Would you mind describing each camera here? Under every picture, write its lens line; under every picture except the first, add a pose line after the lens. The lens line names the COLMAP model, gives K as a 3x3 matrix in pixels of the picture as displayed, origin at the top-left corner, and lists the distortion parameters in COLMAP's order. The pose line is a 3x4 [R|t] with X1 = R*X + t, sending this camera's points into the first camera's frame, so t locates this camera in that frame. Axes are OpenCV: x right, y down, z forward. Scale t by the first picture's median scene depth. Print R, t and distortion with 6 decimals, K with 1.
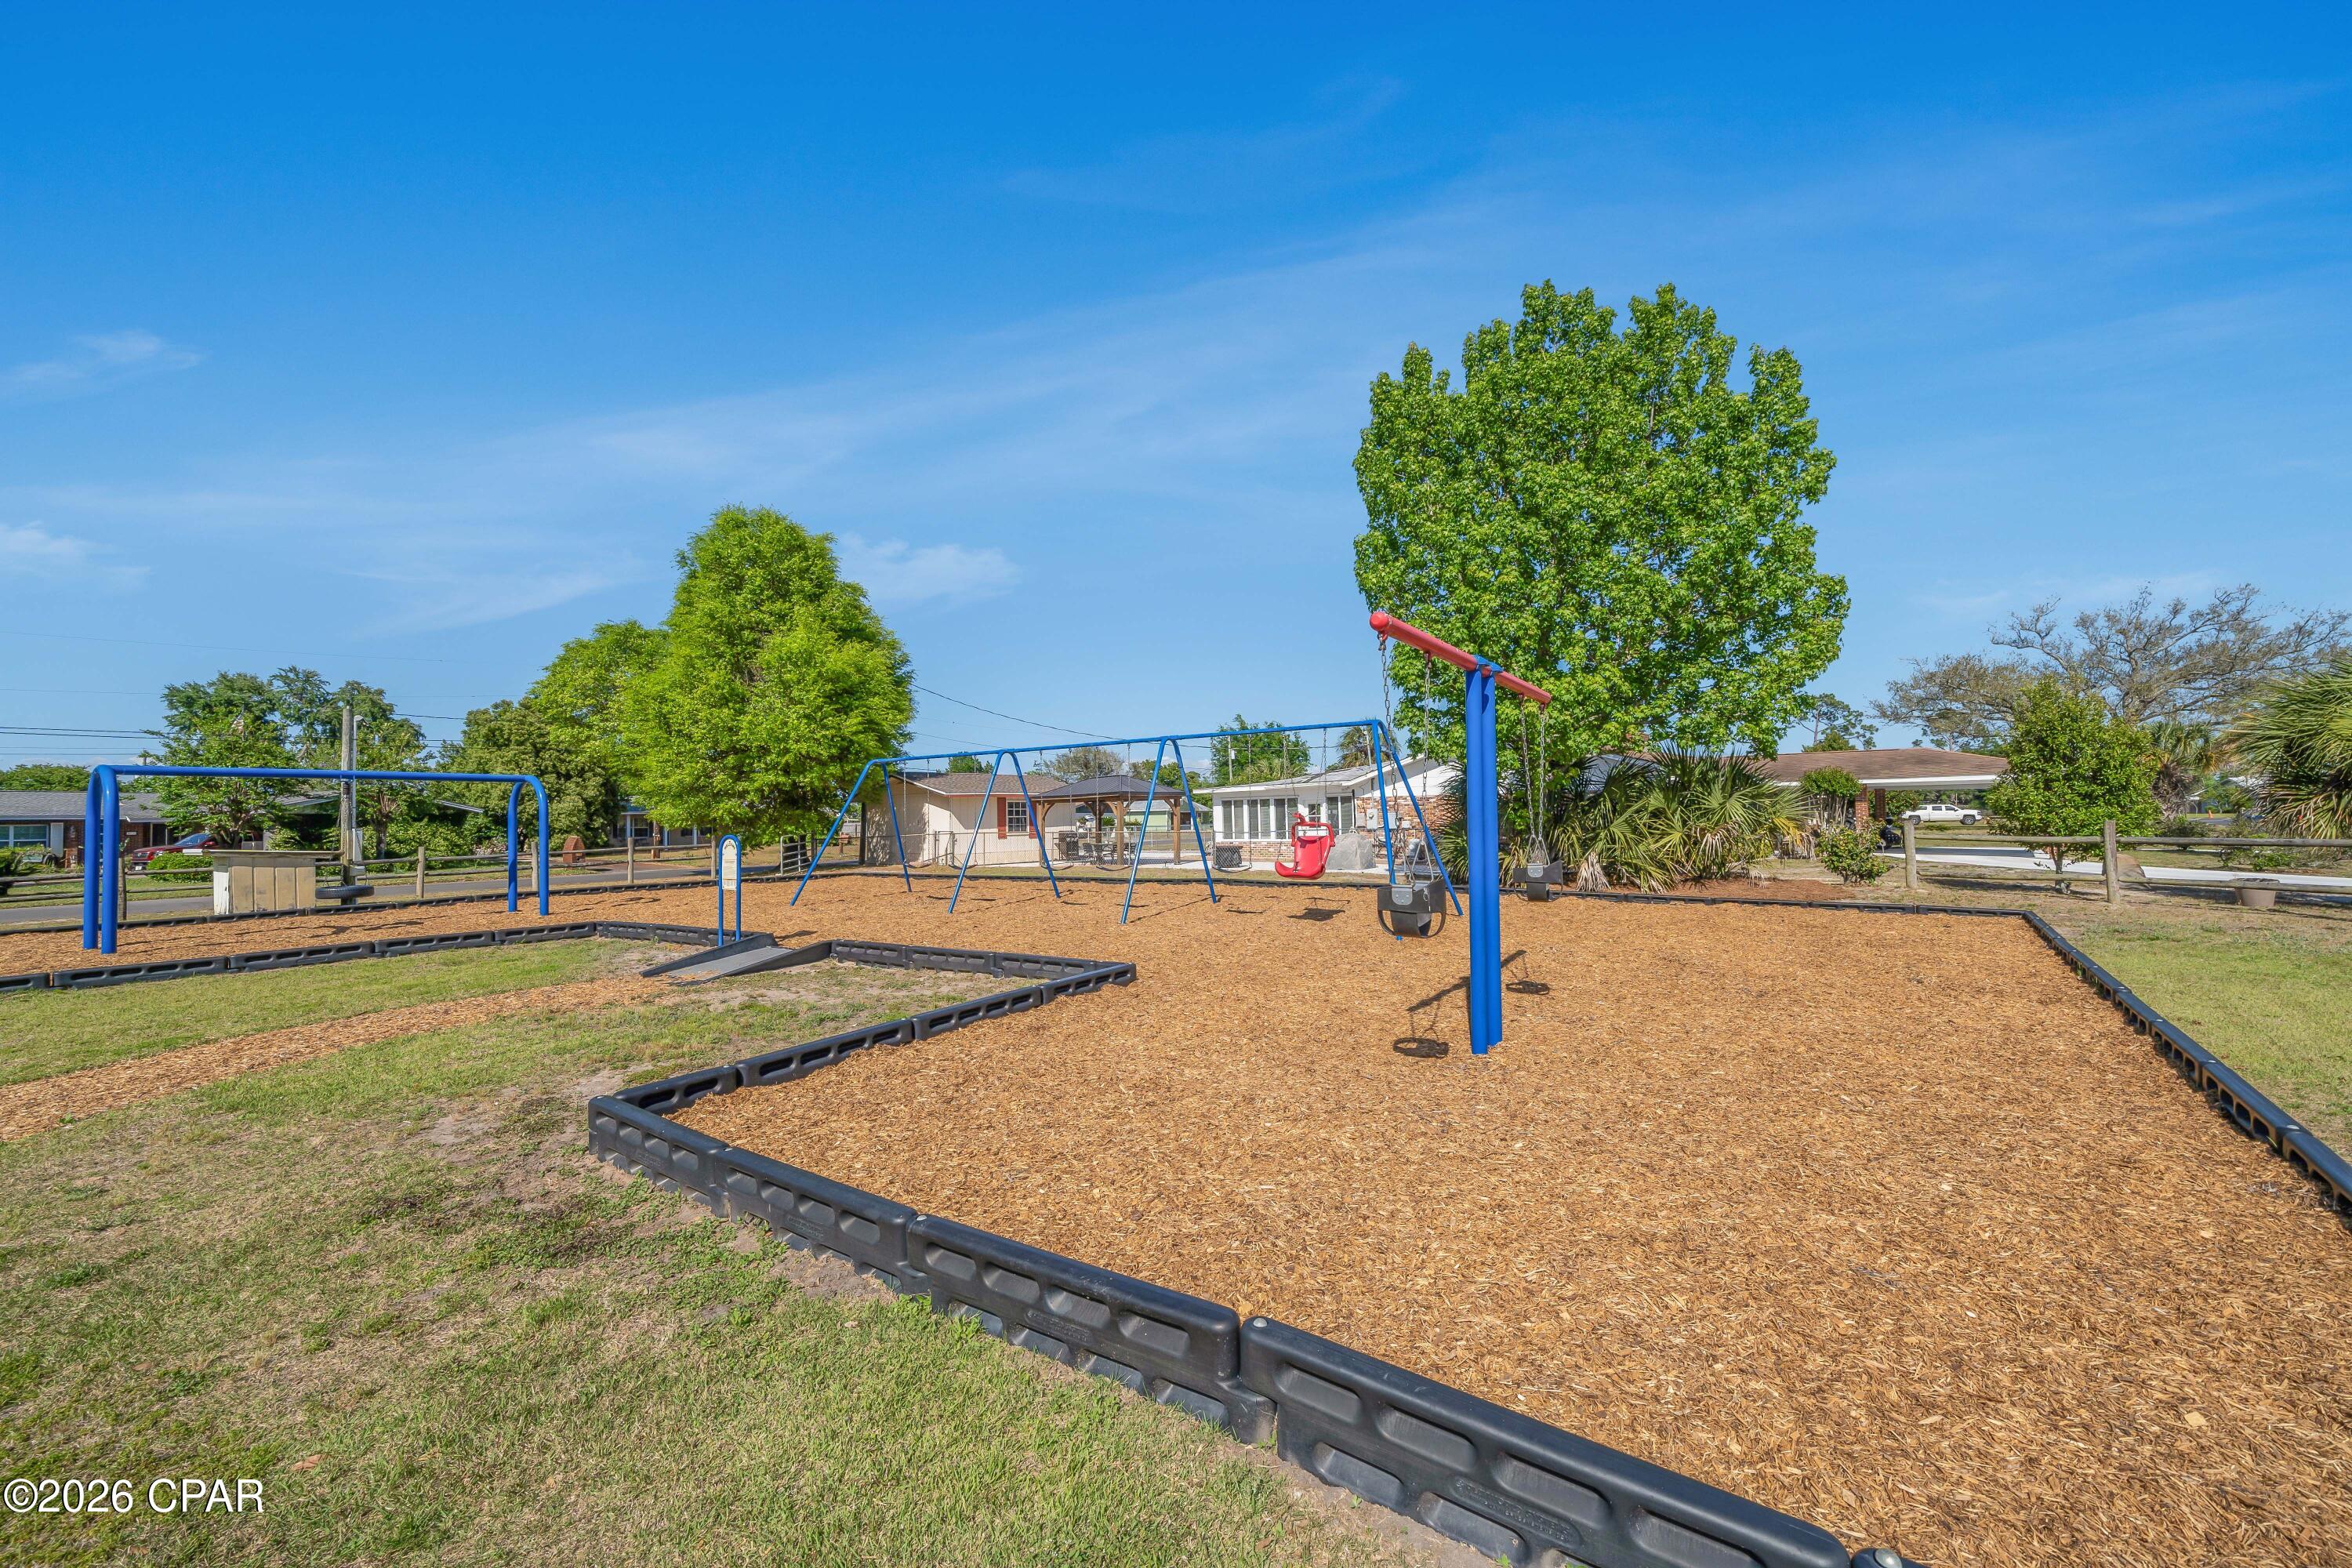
lens RADIAL K [[944.2, 0, 1168.7], [0, 944.2, 804.6], [0, 0, 1]] dist [-0.003172, 0.000764]
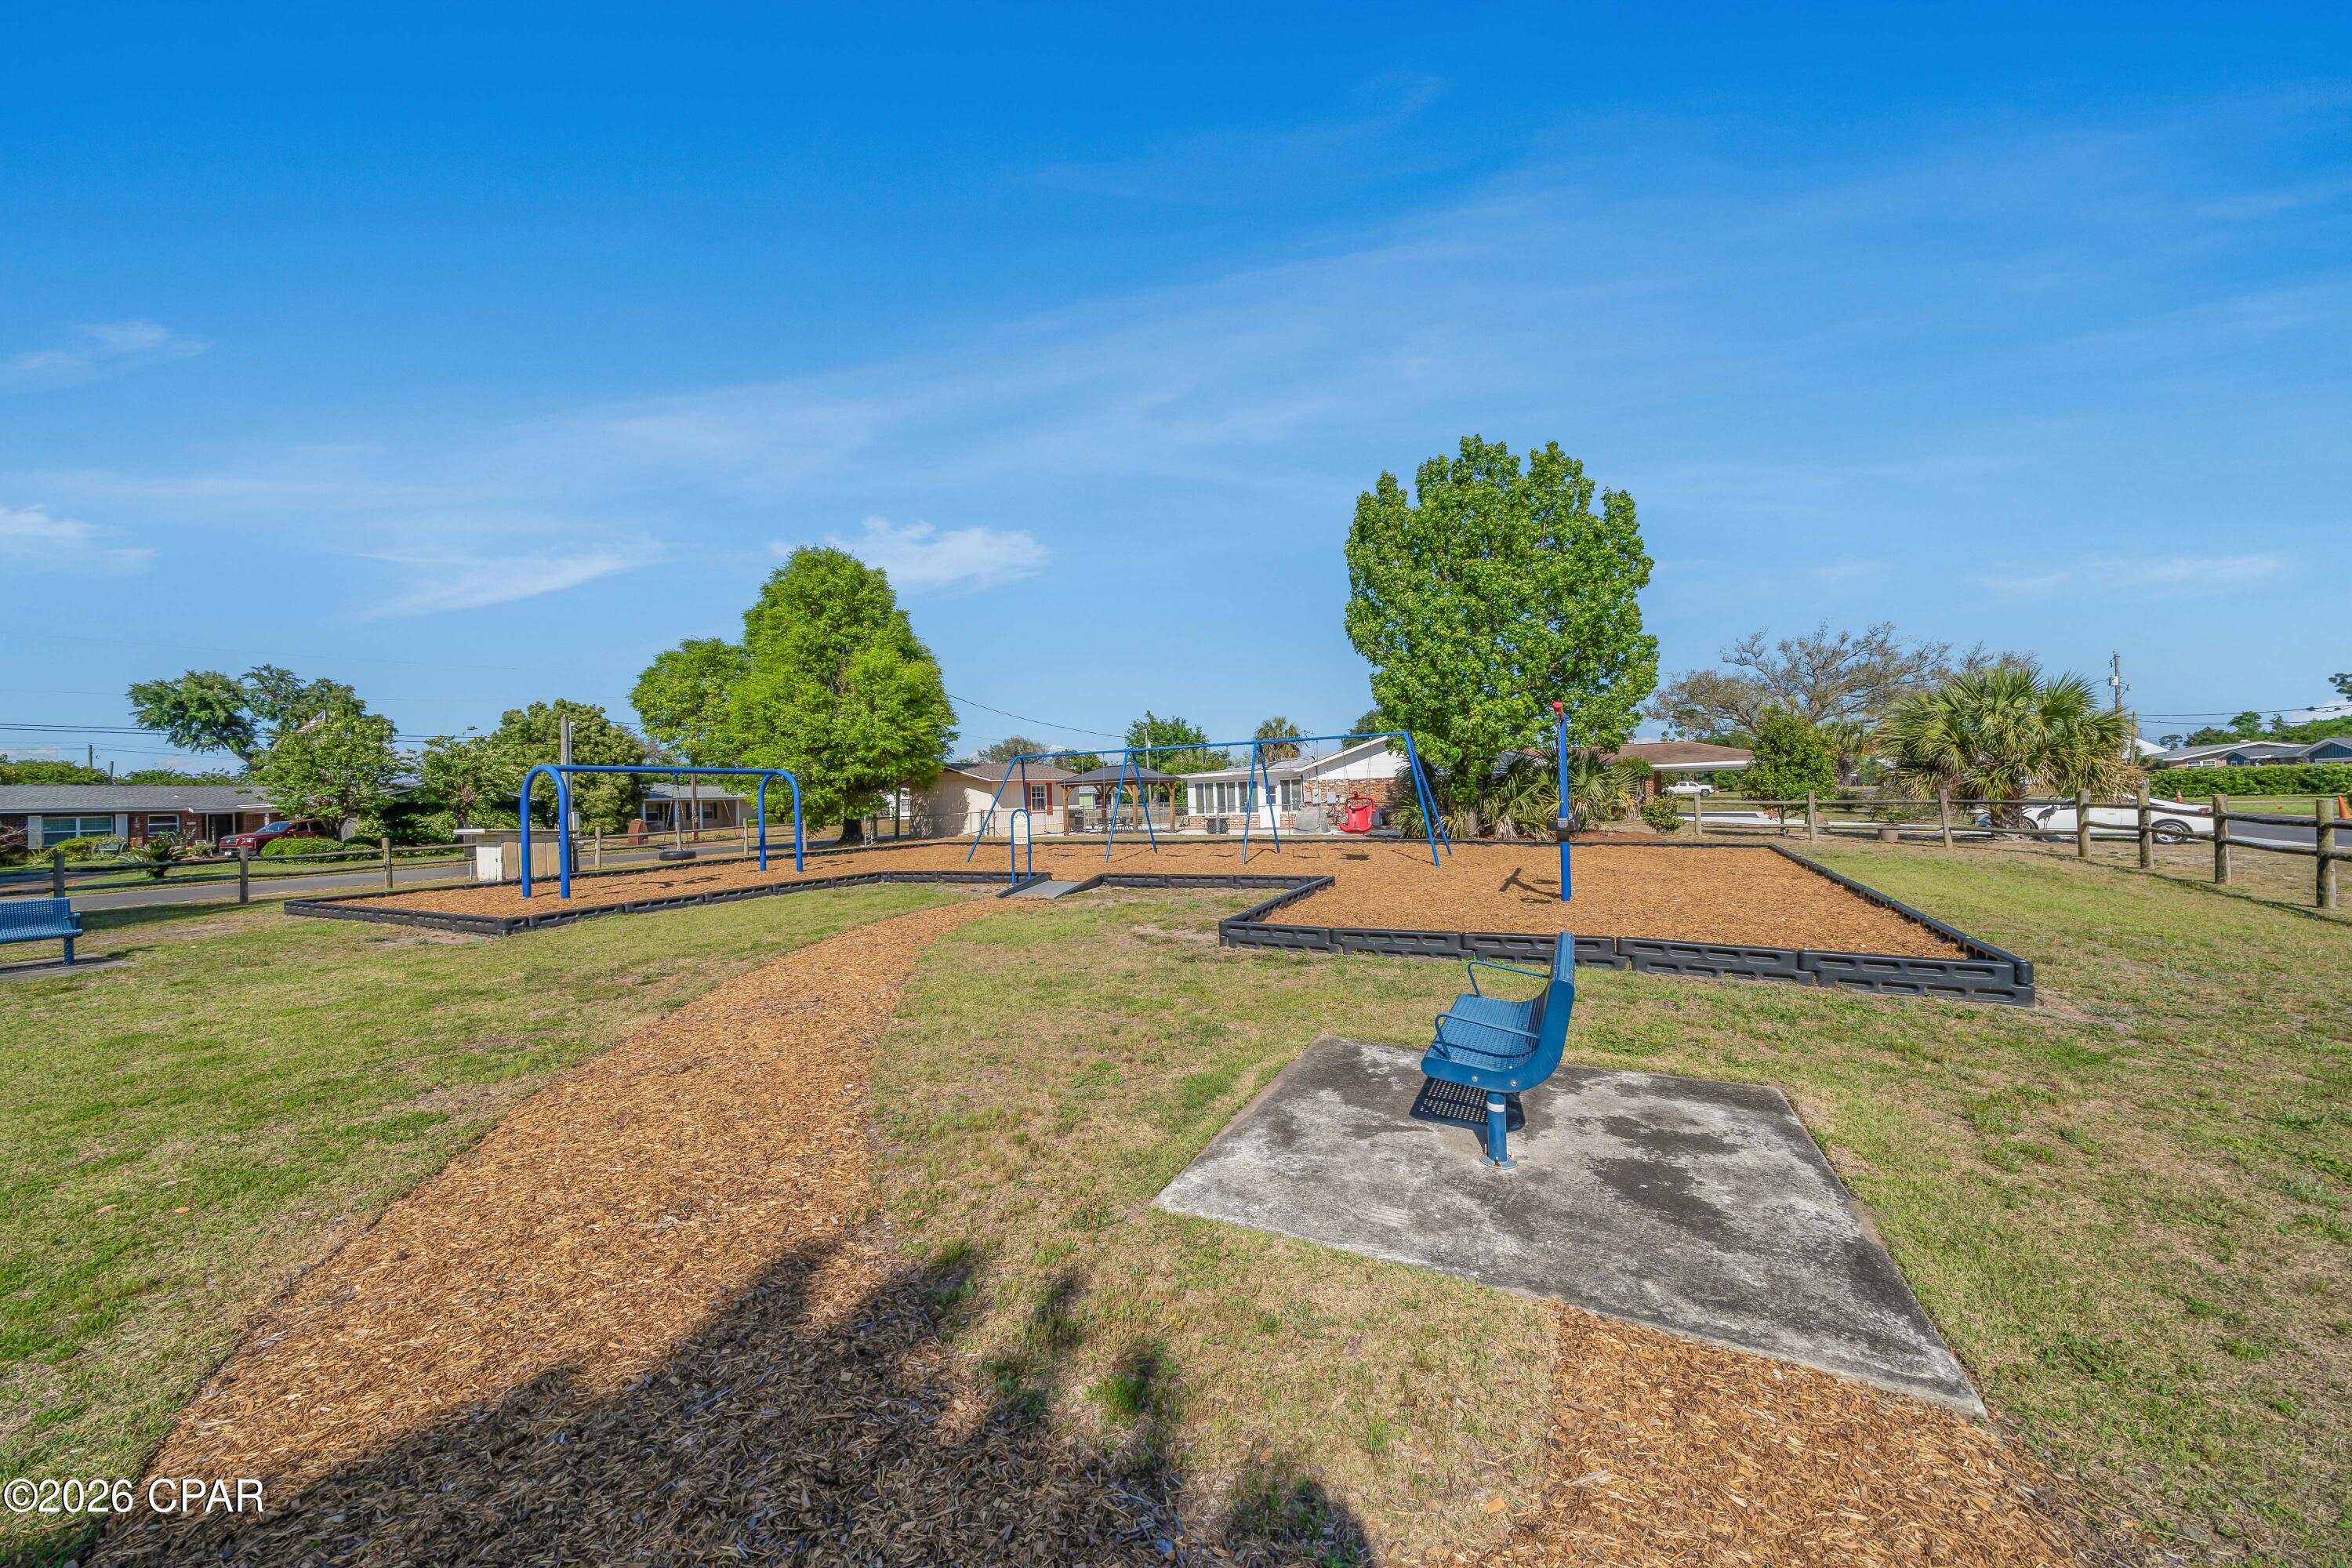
lens RADIAL K [[816.8, 0, 1179.9], [0, 816.8, 796.2], [0, 0, 1]] dist [-0.001989, -0.000599]
pose [[0.990521, -0.011751, 0.136858, -0.150279], [0.010242, 0.999879, 0.011723, -0.000612], [-0.136979, -0.010210, 0.990521, -0.135465]]
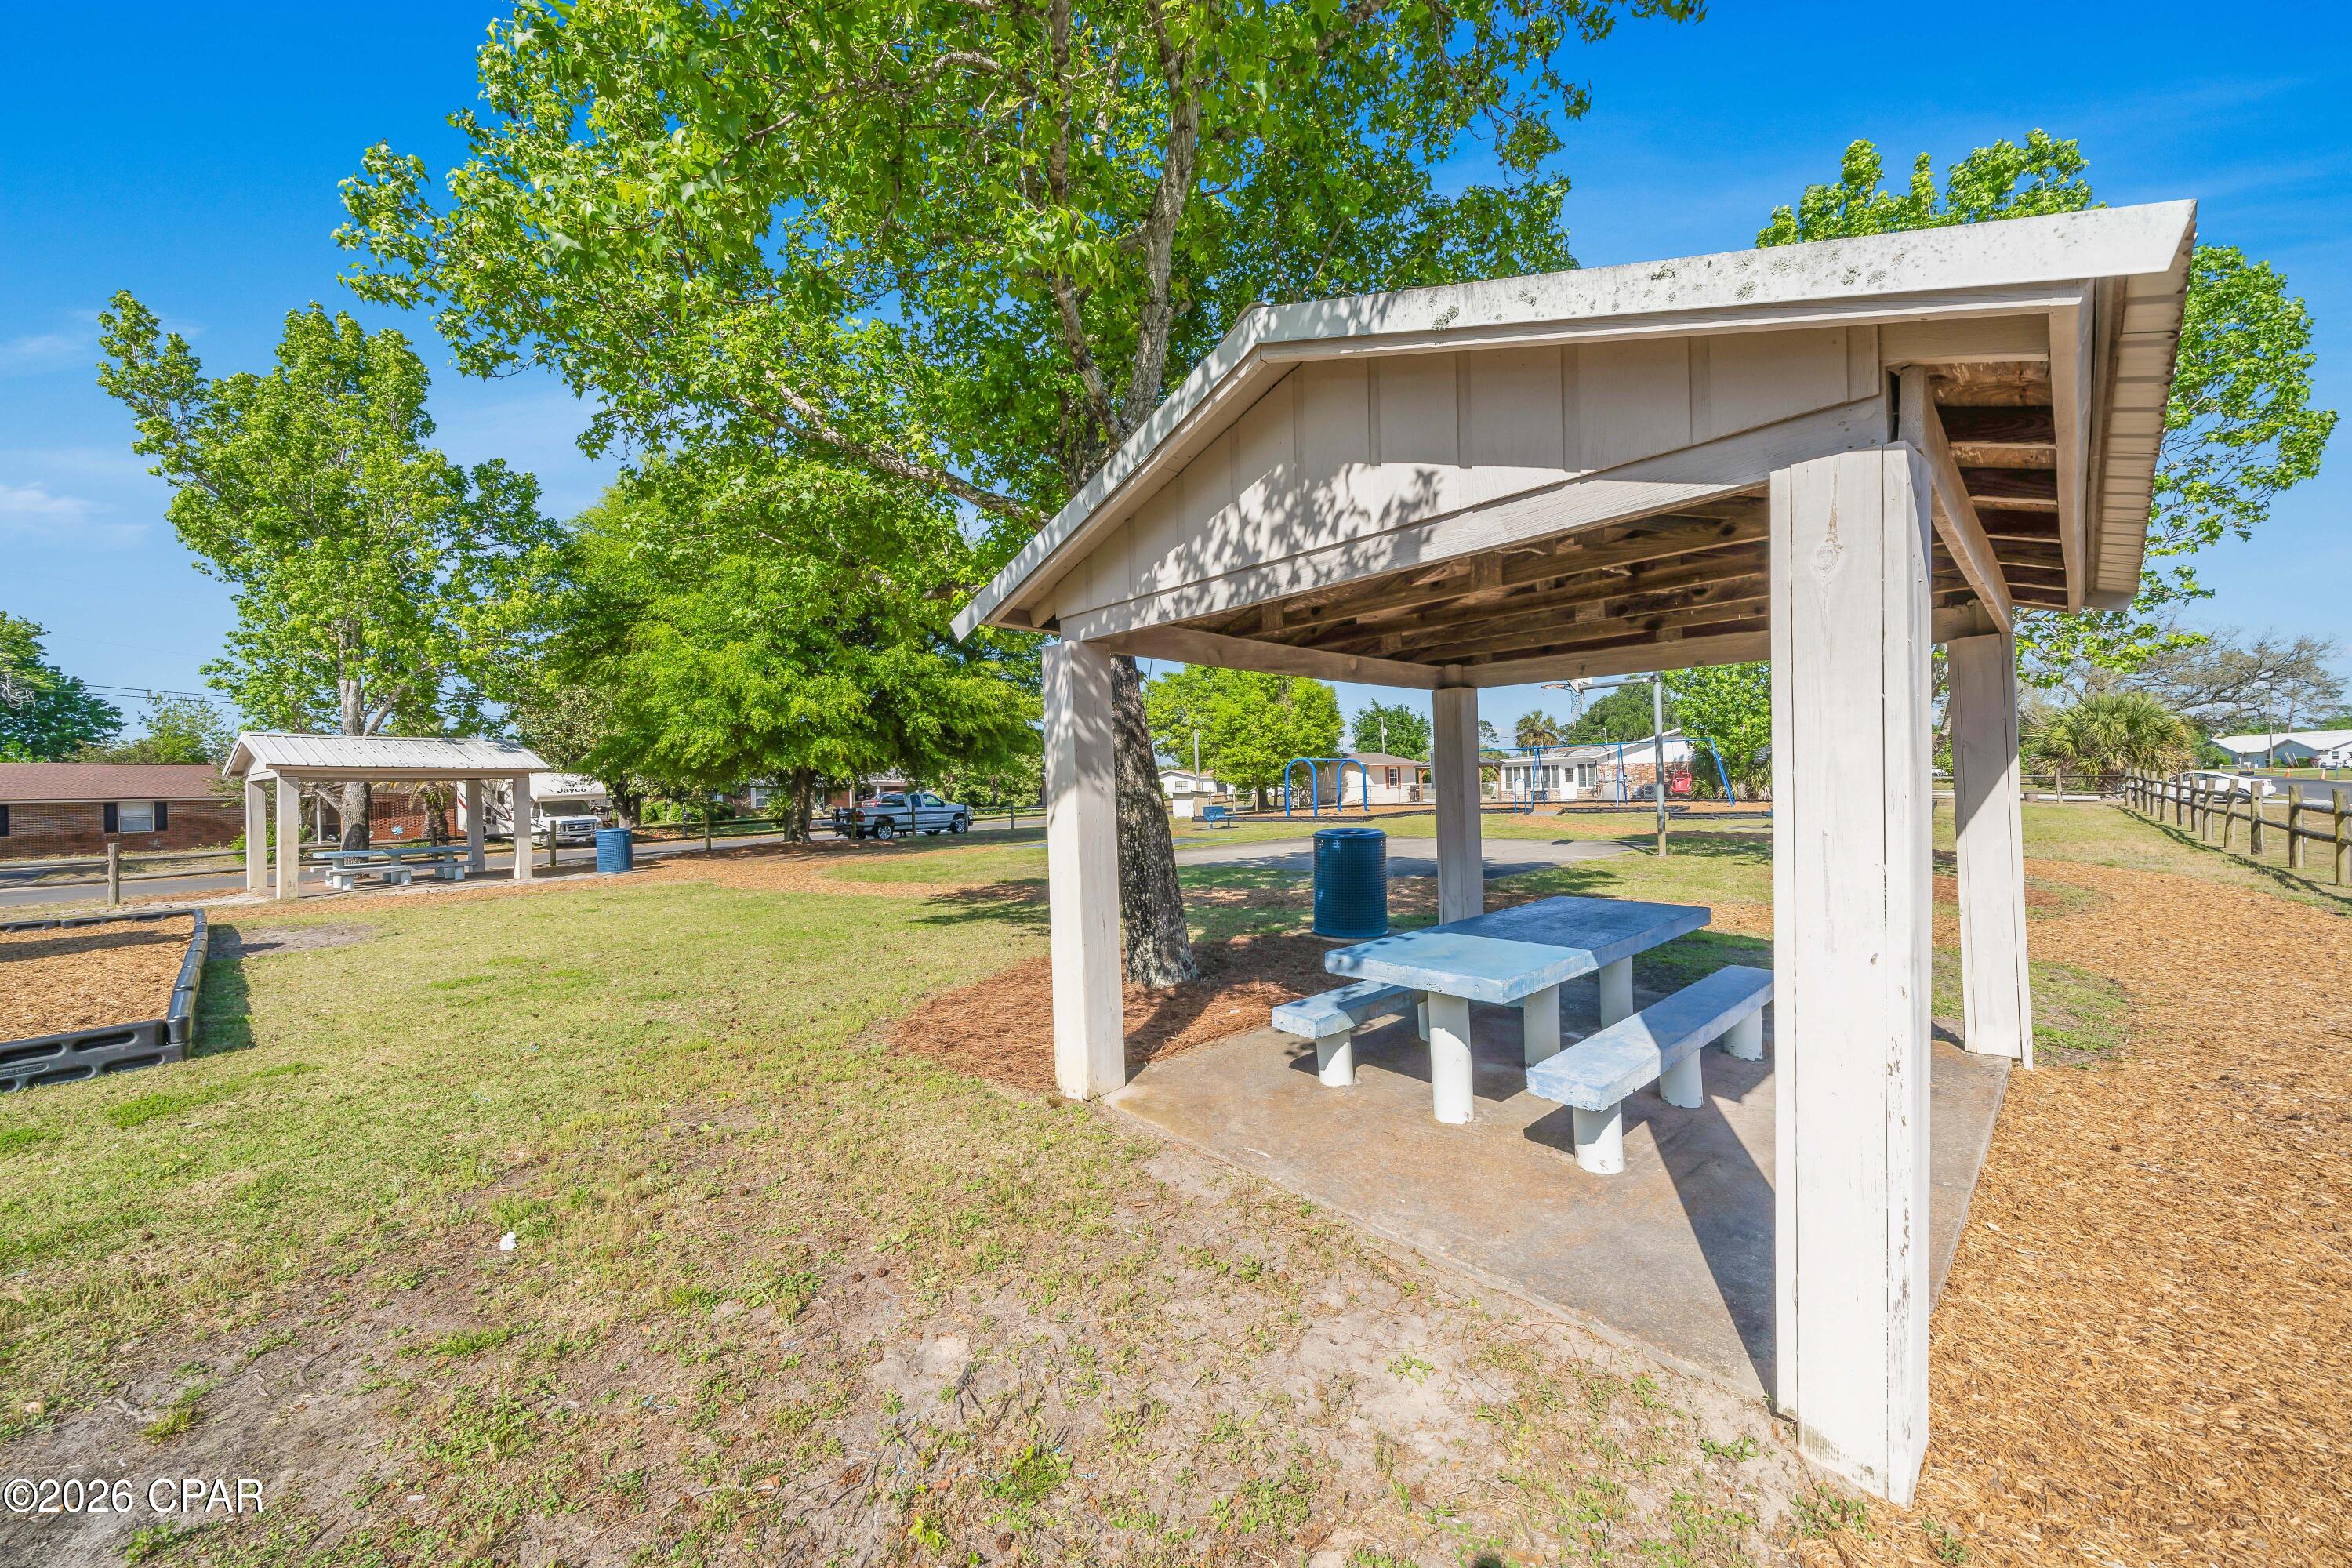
lens RADIAL K [[863.7, 0, 1178.2], [0, 863.7, 774.1], [0, 0, 1]] dist [-0.000039, 0.000090]
pose [[0.997684, -0.009860, -0.067294, -0.563244], [0.009884, 0.999951, 0.000018, 0.003467], [0.067290, -0.000683, 0.997733, -0.818762]]
